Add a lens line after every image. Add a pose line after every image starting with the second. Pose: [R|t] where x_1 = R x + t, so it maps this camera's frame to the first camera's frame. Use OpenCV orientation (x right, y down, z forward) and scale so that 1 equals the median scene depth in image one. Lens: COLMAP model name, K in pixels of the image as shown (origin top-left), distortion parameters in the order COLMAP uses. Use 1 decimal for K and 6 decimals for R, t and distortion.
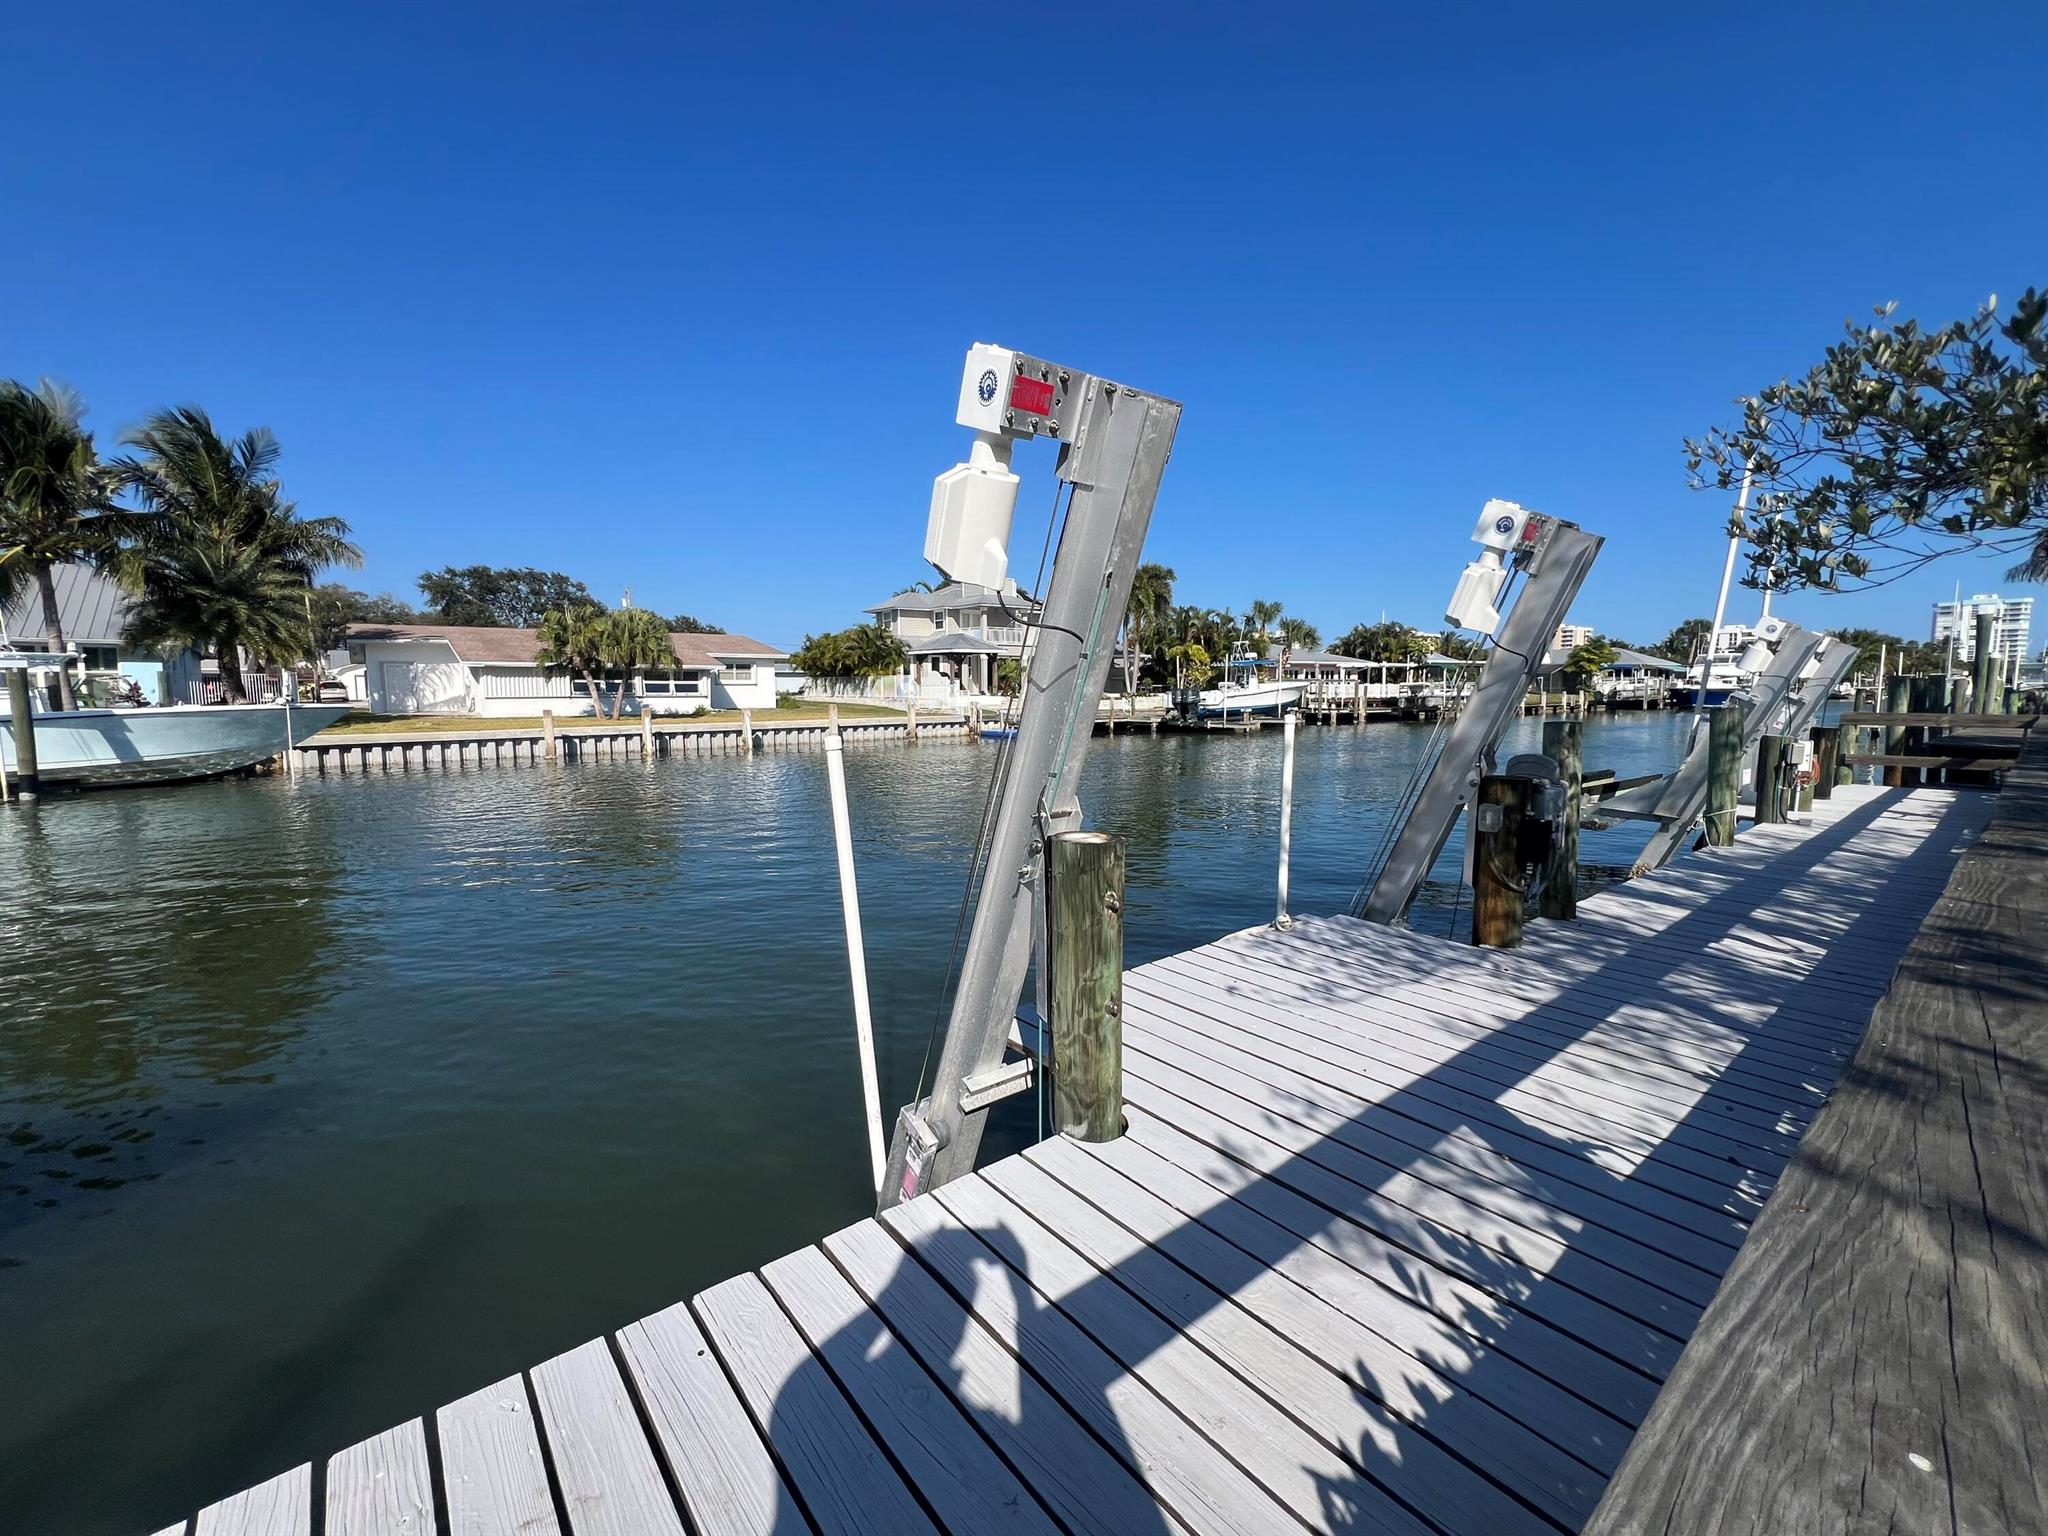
lens RADIAL K [[822.1, 0, 1011.3], [0, 822.1, 763.1], [0, 0, 1]] dist [-0.001789, 0.000145]
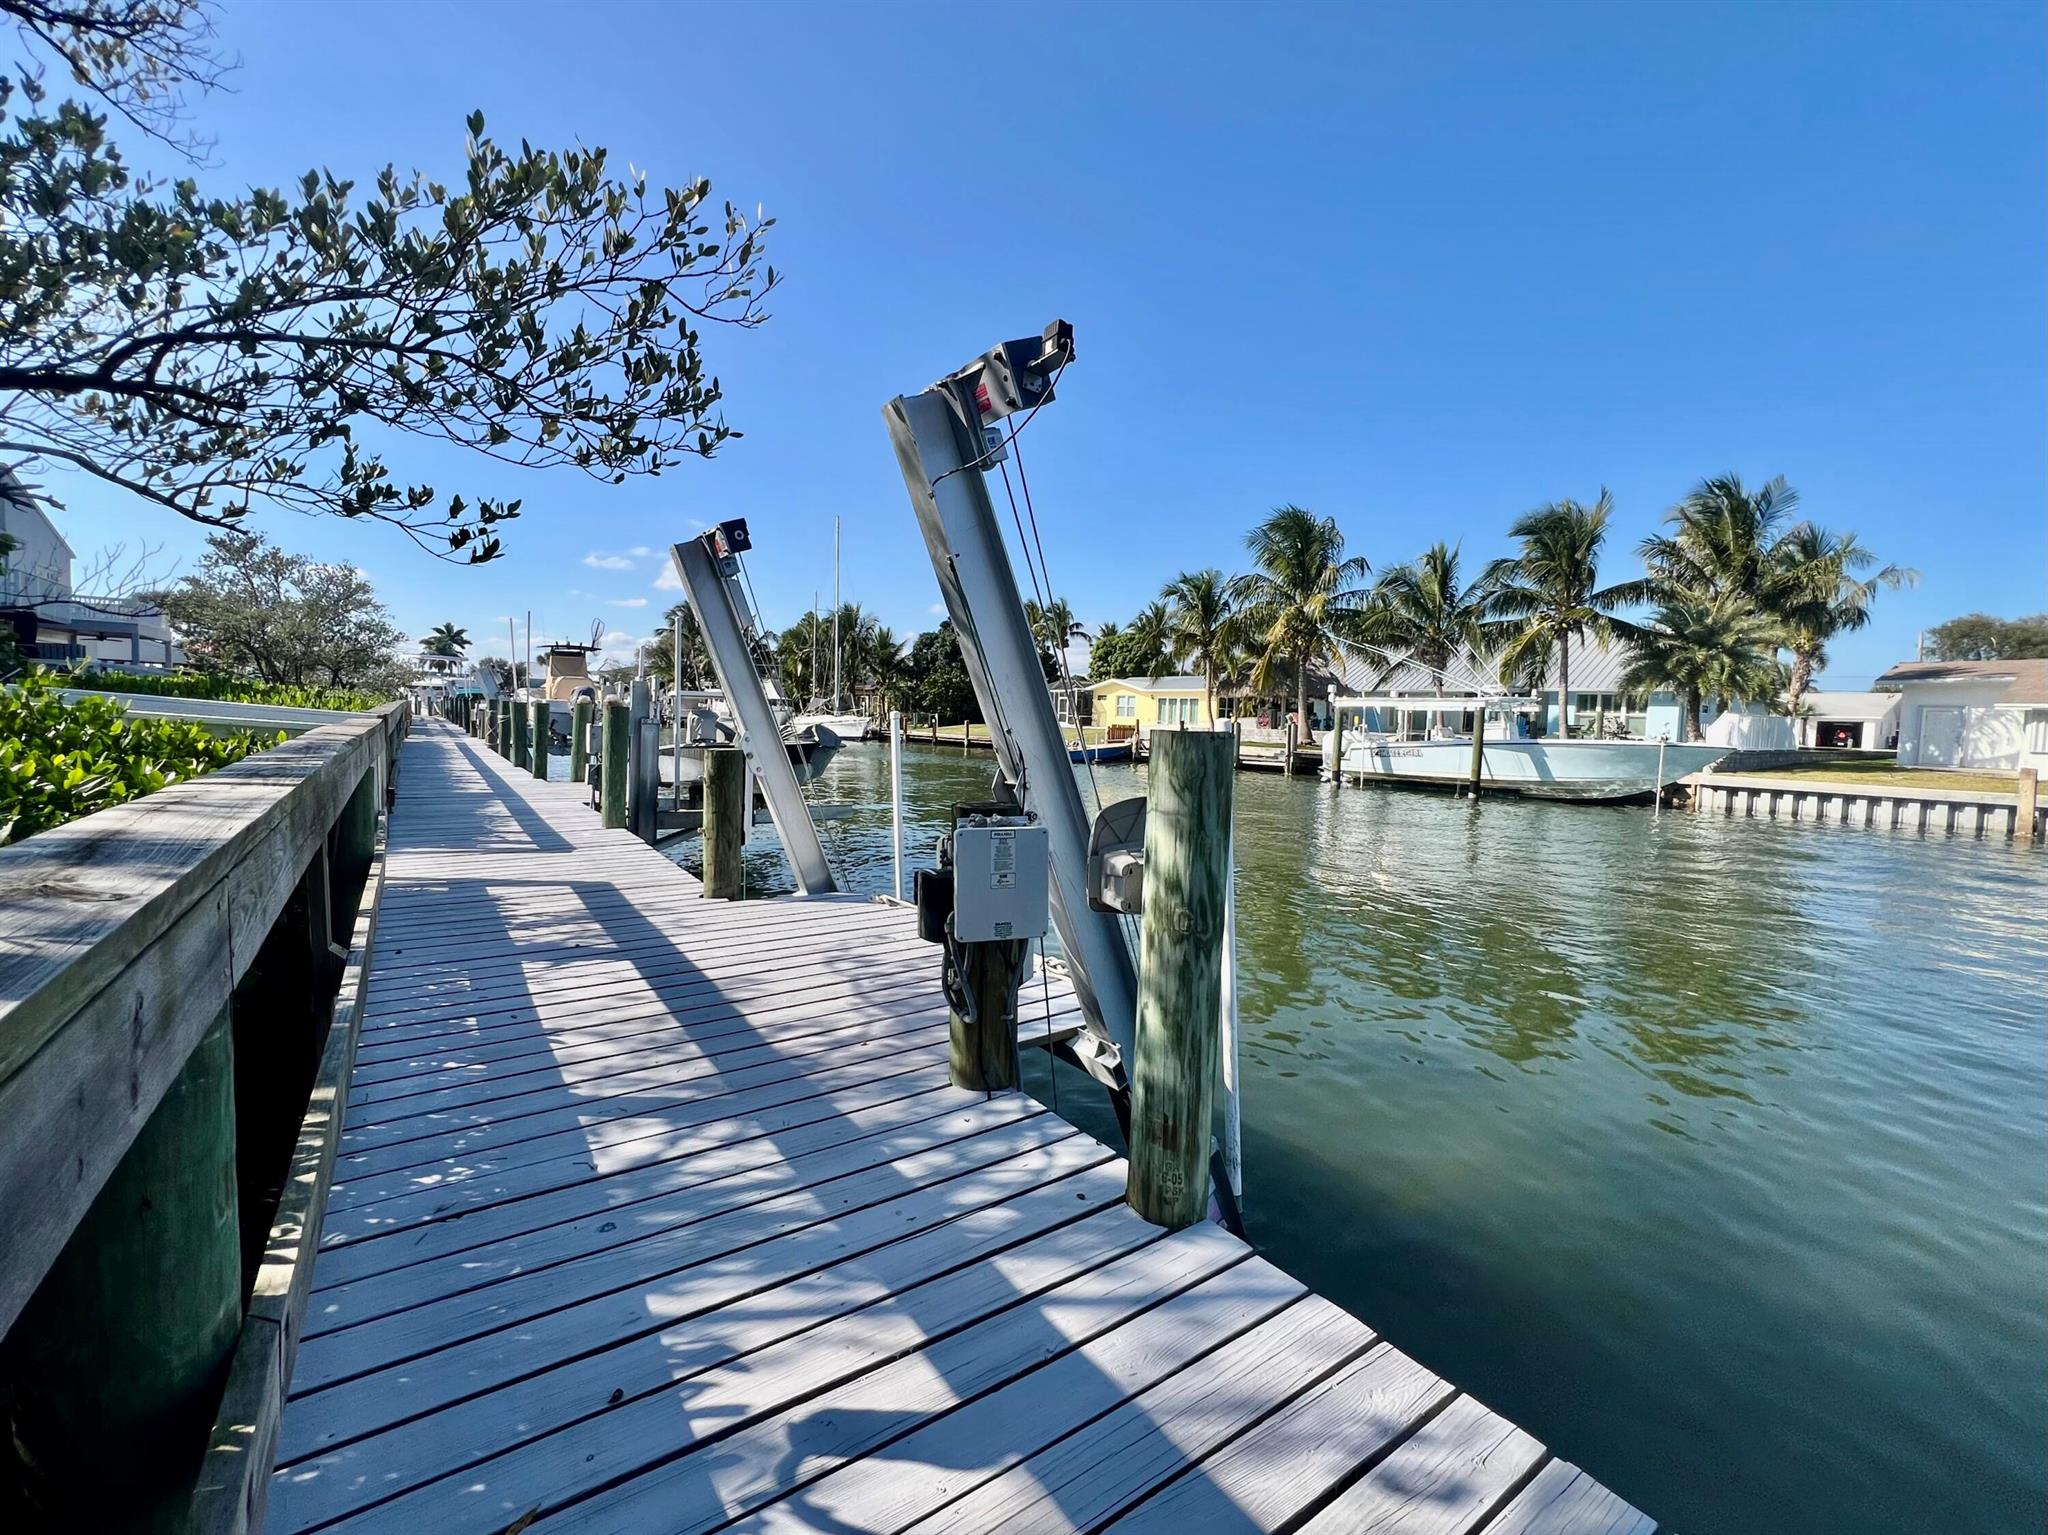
lens RADIAL K [[822.1, 0, 1011.3], [0, 822.1, 762.6], [0, 0, 1]] dist [-0.001789, 0.000145]
pose [[-0.040355, 0.062439, -0.997233, 0.422878], [-0.123623, 0.990065, 0.066993, -0.020203], [0.991508, 0.125984, -0.032235, 0.360613]]
